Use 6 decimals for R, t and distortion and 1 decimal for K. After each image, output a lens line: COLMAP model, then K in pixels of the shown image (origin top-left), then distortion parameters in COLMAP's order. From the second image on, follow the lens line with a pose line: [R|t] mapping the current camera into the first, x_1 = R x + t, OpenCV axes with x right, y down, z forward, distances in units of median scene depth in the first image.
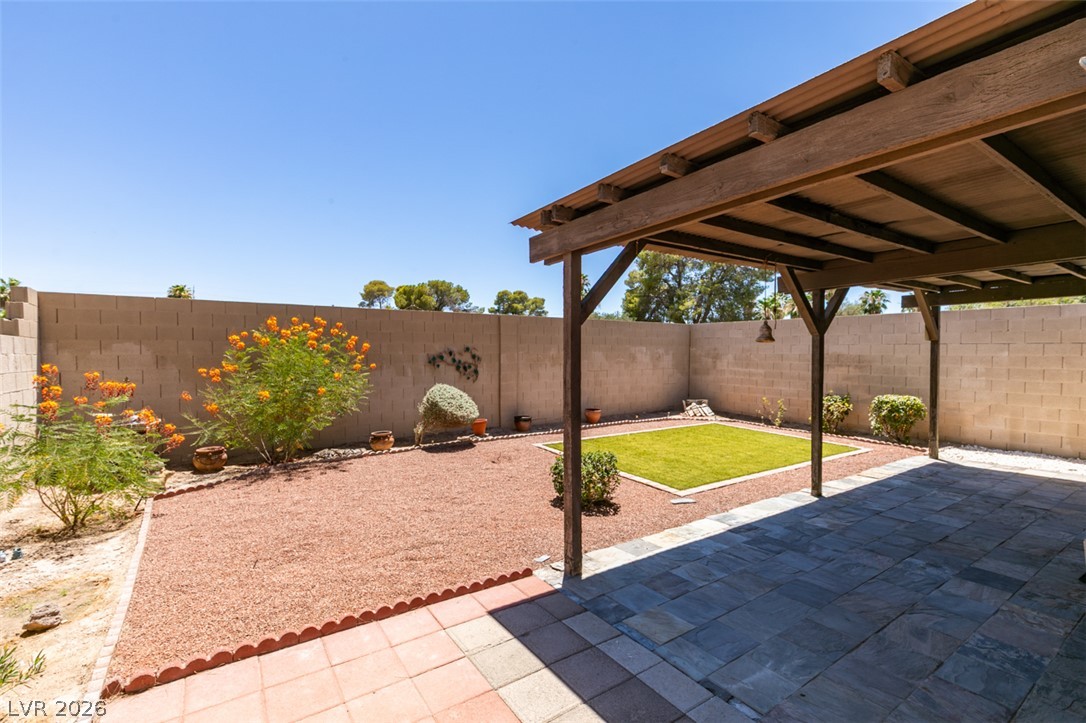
lens RADIAL K [[483.6, 0, 538.2], [0, 483.6, 359.2], [0, 0, 1]] dist [0.004107, 0.000324]
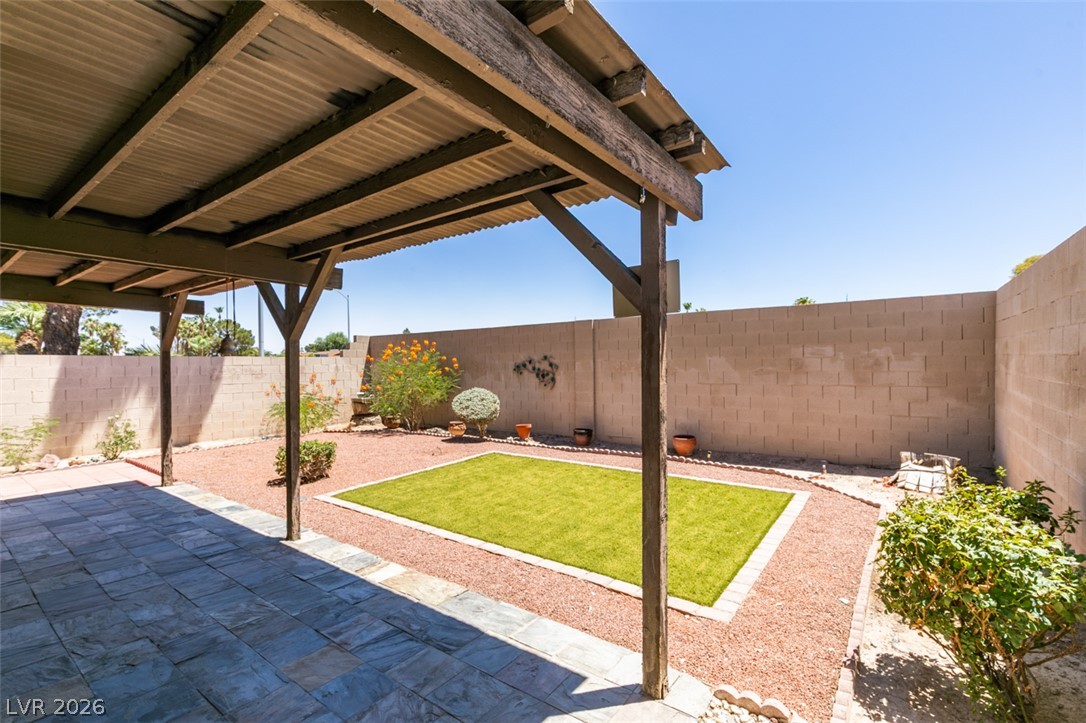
lens RADIAL K [[483.6, 0, 539.8], [0, 483.6, 363.9], [0, 0, 1]] dist [0.004107, 0.000324]
pose [[0.334466, -0.002266, -0.942405, 0.791171], [0.001327, 0.999997, -0.001934, -0.004708], [0.942407, -0.000604, 0.334468, 0.598953]]
